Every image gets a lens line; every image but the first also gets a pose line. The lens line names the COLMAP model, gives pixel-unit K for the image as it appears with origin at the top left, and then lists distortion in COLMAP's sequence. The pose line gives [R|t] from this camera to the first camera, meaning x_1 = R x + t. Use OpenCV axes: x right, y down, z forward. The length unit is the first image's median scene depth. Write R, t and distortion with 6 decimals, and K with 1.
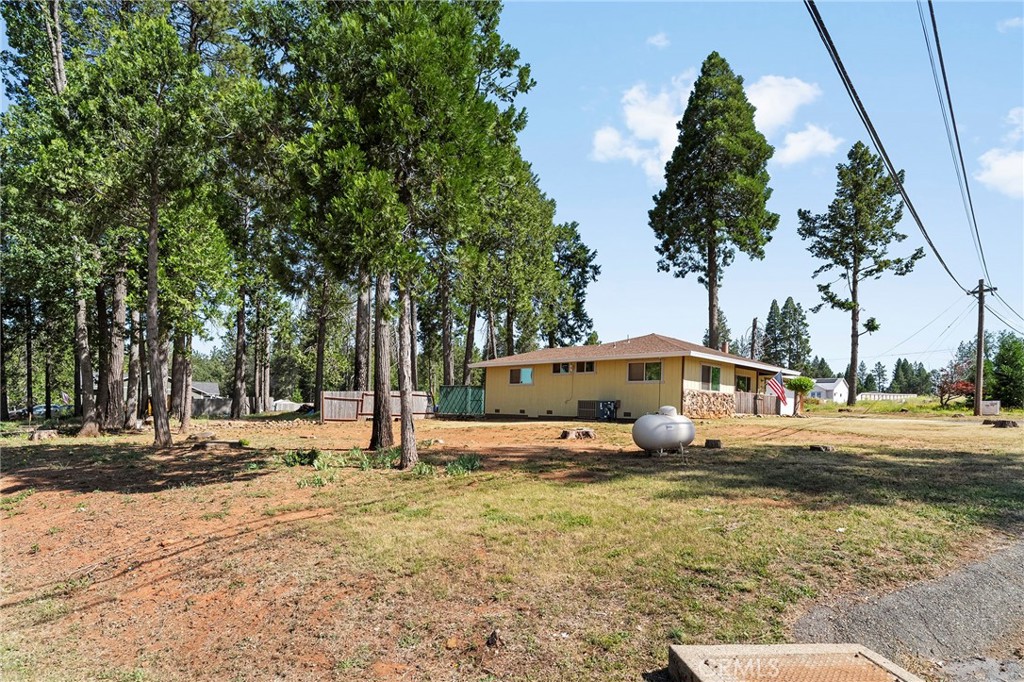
lens RADIAL K [[572.6, 0, 517.5], [0, 572.6, 375.1], [0, 0, 1]] dist [-0.000791, -0.000100]
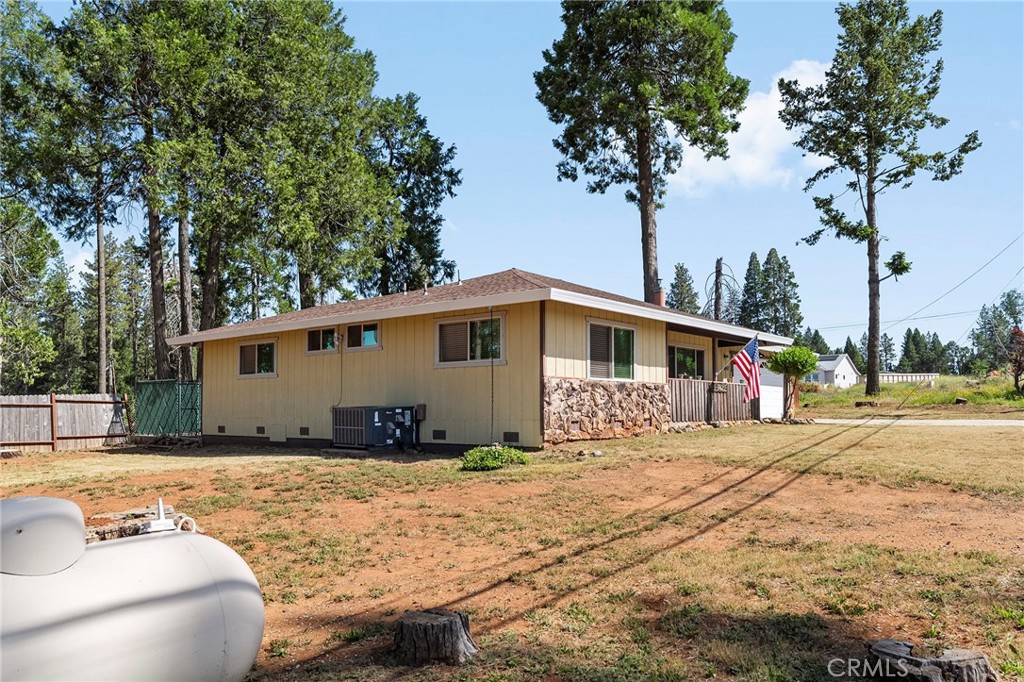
lens RADIAL K [[741.4, 0, 512.0], [0, 741.4, 341.0], [0, 0, 1]] dist [-0.000170, 0.001815]
pose [[0.994605, -0.022804, 0.101197, 0.118800], [0.025563, 0.999334, -0.026049, 0.006327], [-0.100536, 0.028495, 0.994525, 0.246245]]
